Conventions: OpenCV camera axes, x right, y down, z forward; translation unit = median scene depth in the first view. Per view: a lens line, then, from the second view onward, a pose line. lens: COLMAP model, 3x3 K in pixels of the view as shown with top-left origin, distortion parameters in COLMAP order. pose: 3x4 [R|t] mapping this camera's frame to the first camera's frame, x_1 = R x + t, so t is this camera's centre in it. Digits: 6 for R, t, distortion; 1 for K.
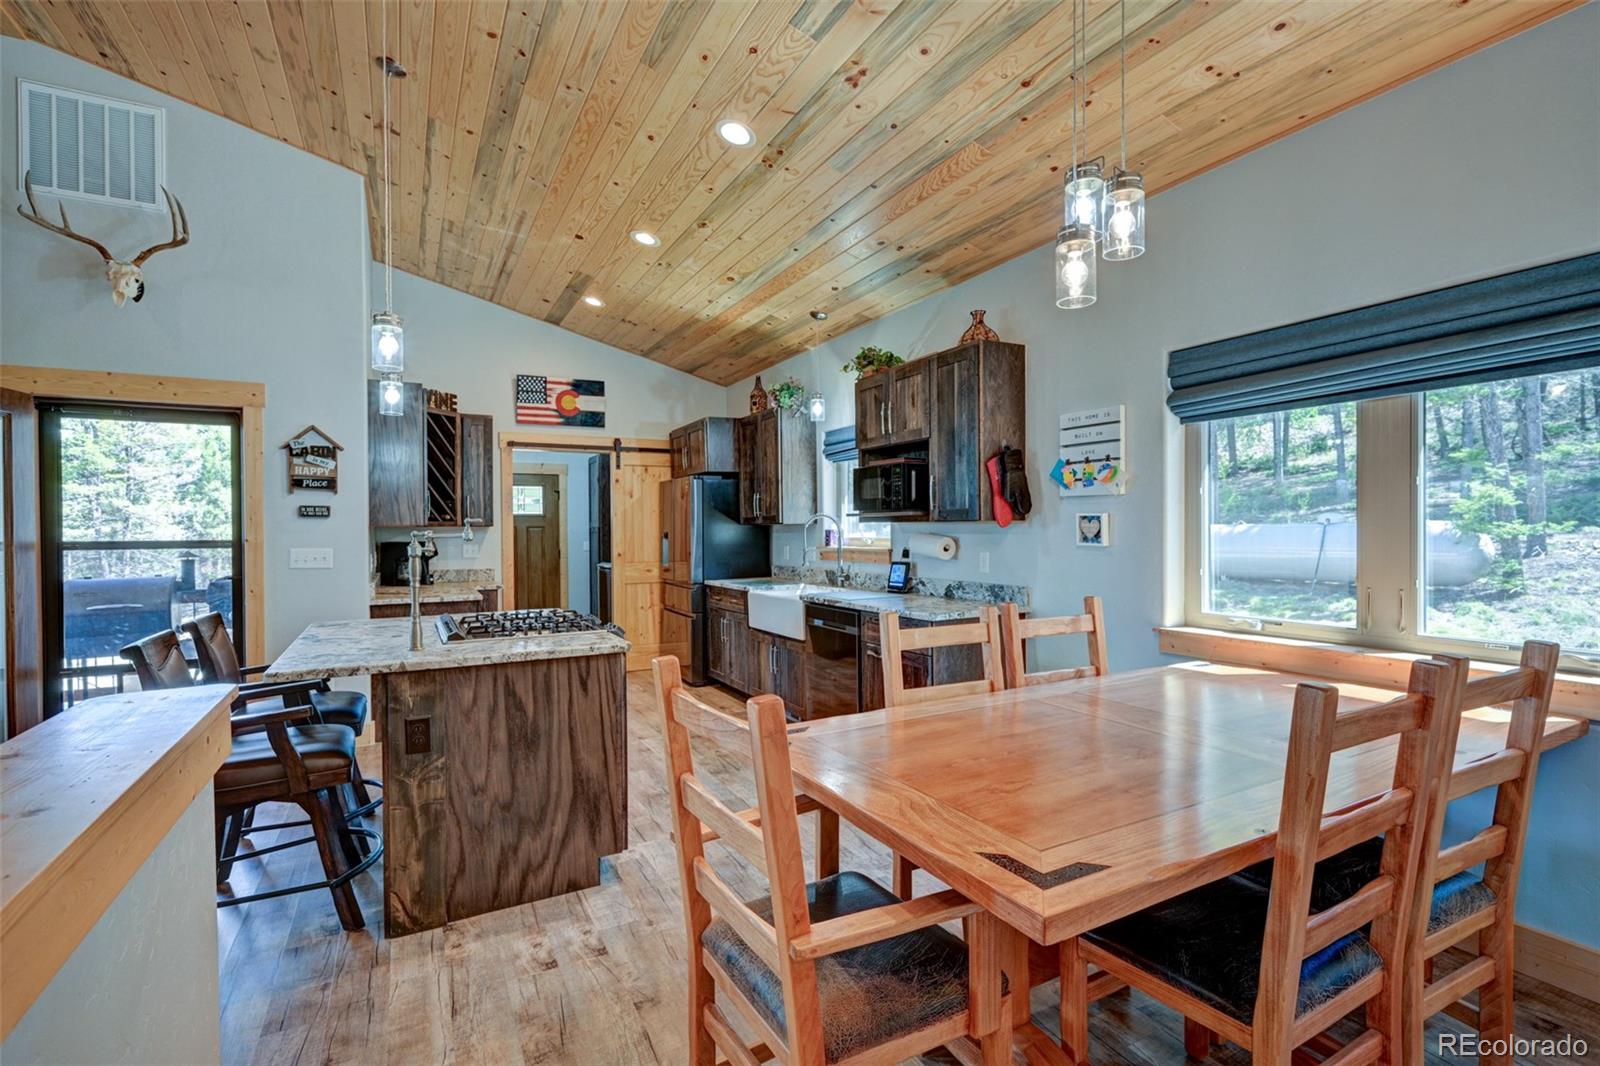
lens RADIAL K [[739.5, 0, 805.0], [0, 739.5, 534.3], [0, 0, 1]] dist [0.000895, -0.000042]
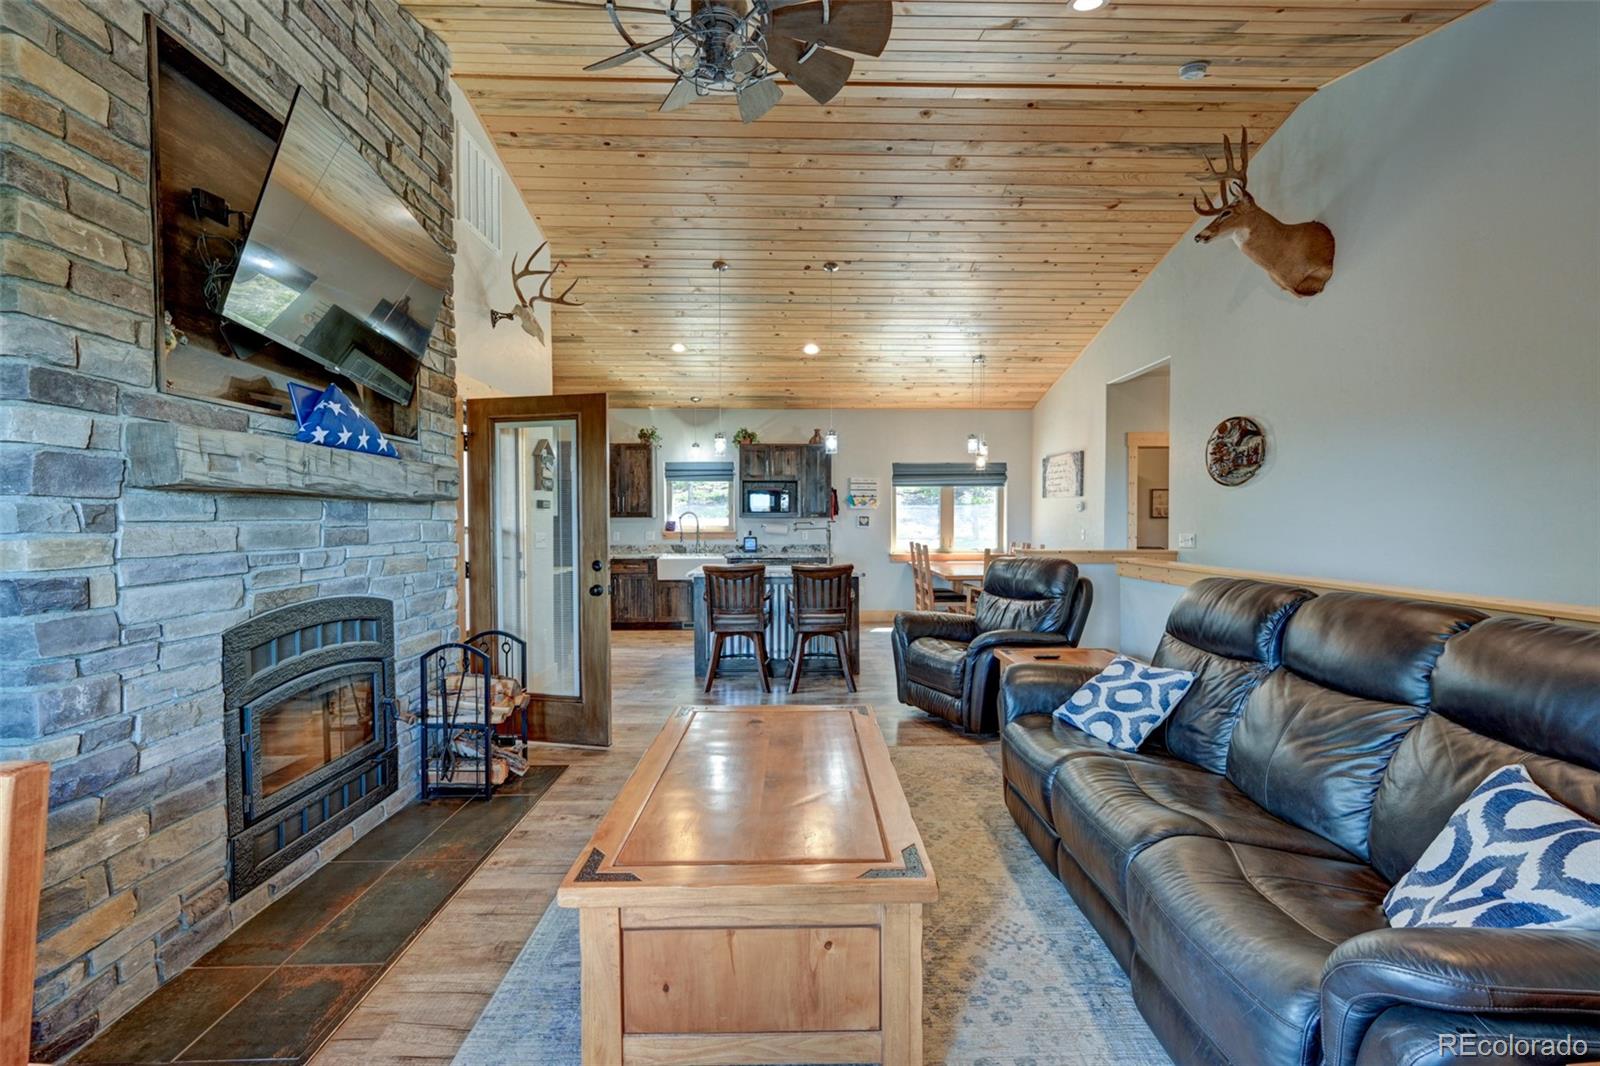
lens RADIAL K [[669.7, 0, 800.0], [0, 669.7, 533.0], [0, 0, 1]] dist [0.000151, 0.000063]
pose [[0.464570, -0.009298, 0.885488, -1.262810], [0.004322, 0.999957, 0.008233, 0.010179], [-0.885526, 0.000003, 0.464590, 0.036237]]
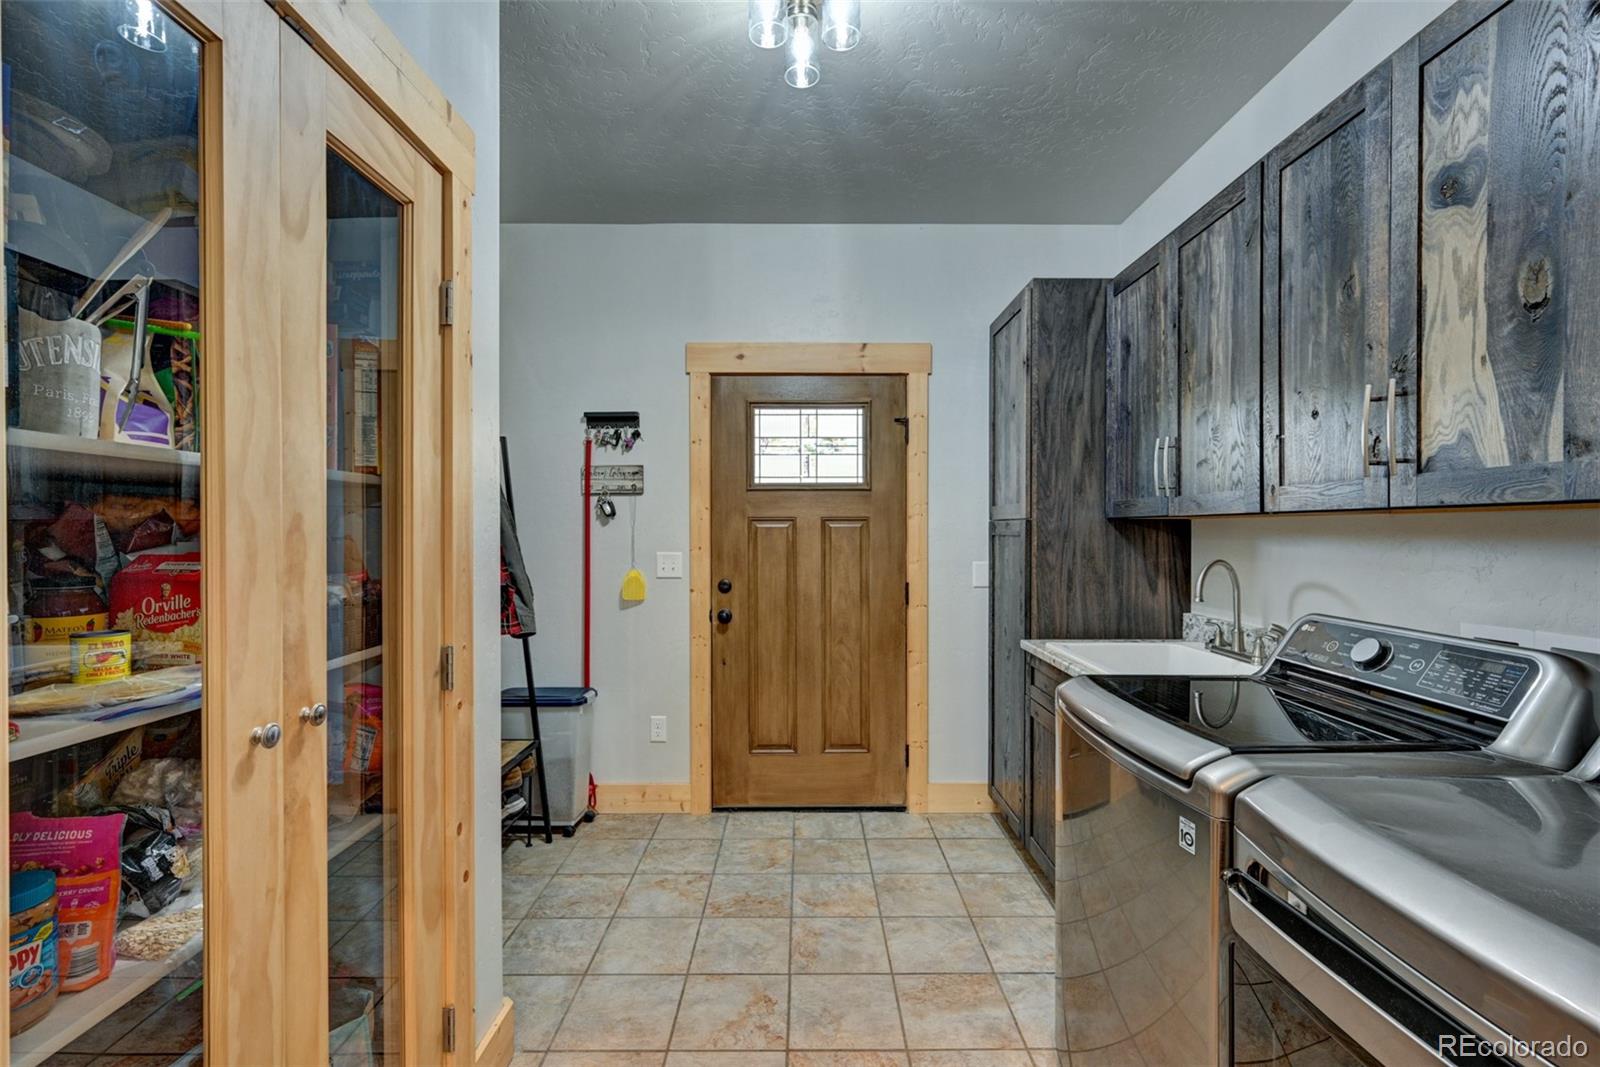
lens RADIAL K [[689.0, 0, 800.0], [0, 689.0, 533.5], [0, 0, 1]] dist [0.001088, 0.000196]
pose [[0.878048, 0.012287, -0.478416, -0.390835], [-0.012436, 0.999919, 0.002856, -0.005805], [0.478412, 0.003441, 0.878129, 1.224352]]
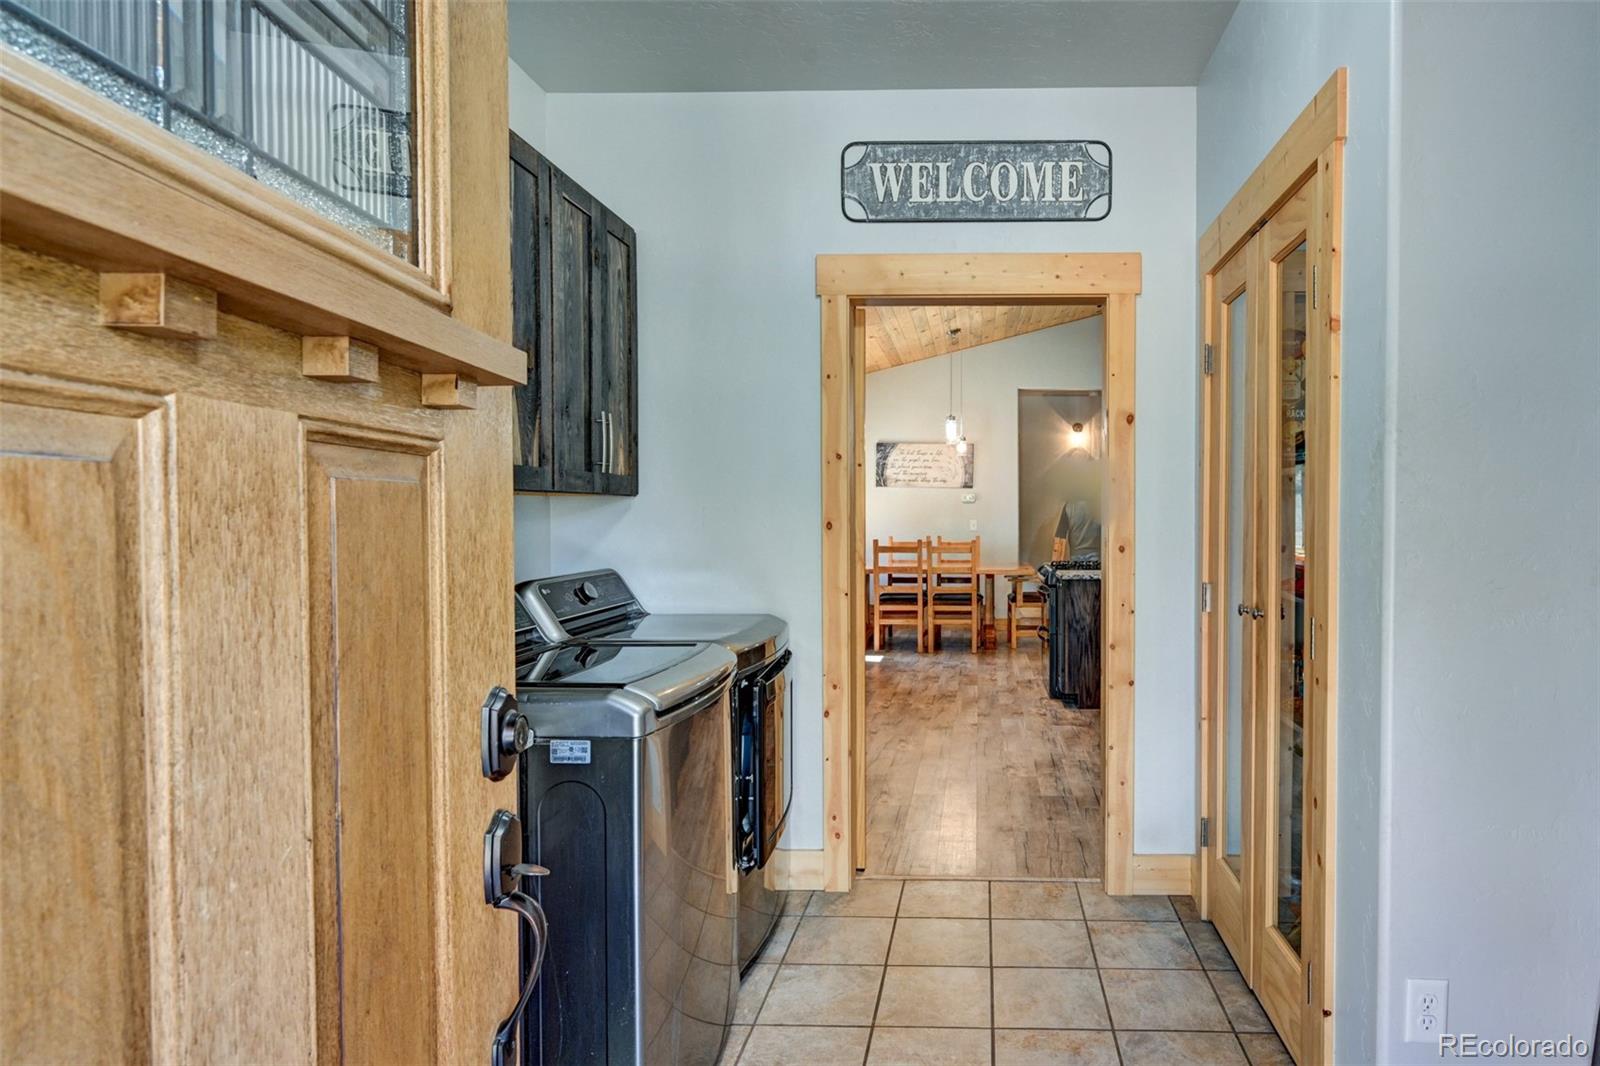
lens RADIAL K [[896.3, 0, 956.6], [0, 896.3, 532.4], [0, 0, 1]] dist [0.000593, -0.000044]
pose [[-0.865644, -0.002090, 0.500656, -0.700395], [0.012096, 0.999612, 0.025086, -0.005591], [-0.500515, 0.027771, -0.865282, 1.794557]]
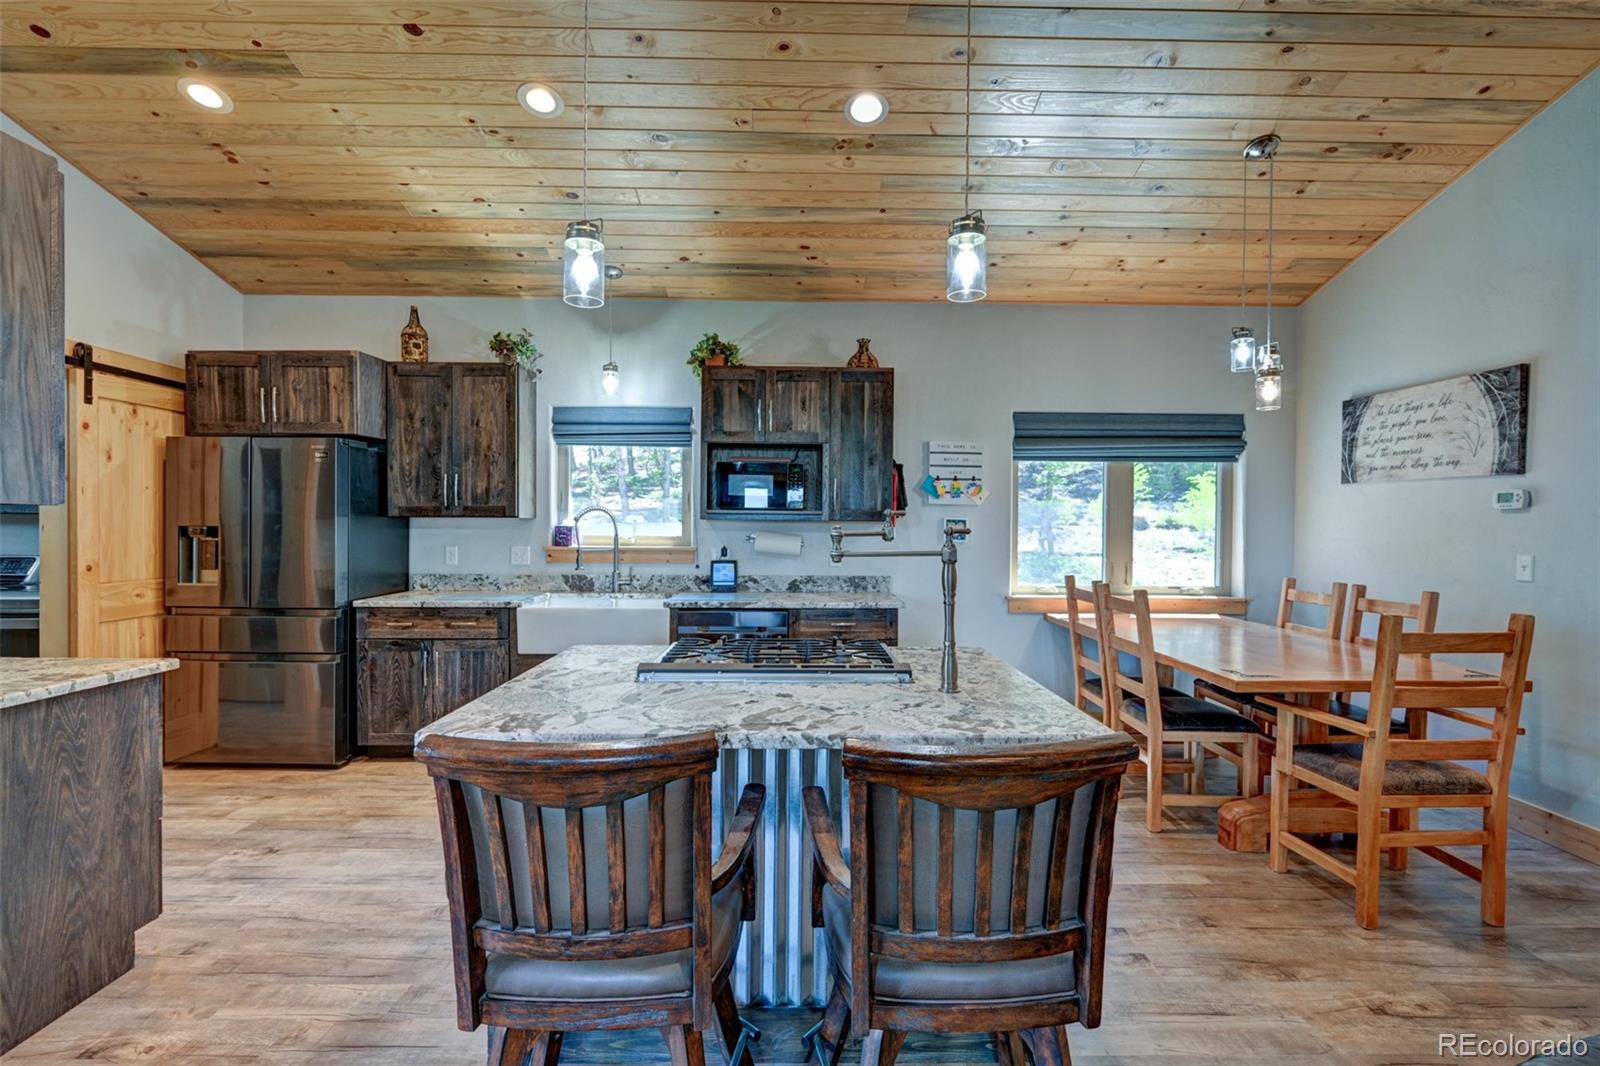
lens RADIAL K [[750.4, 0, 804.8], [0, 750.4, 534.1], [0, 0, 1]] dist [0.001565, -0.000095]
pose [[0.466425, 0.002403, 0.884557, -0.625890], [-0.004682, 0.999989, -0.000248, 0.001892], [-0.884548, -0.004026, 0.466431, 0.396532]]
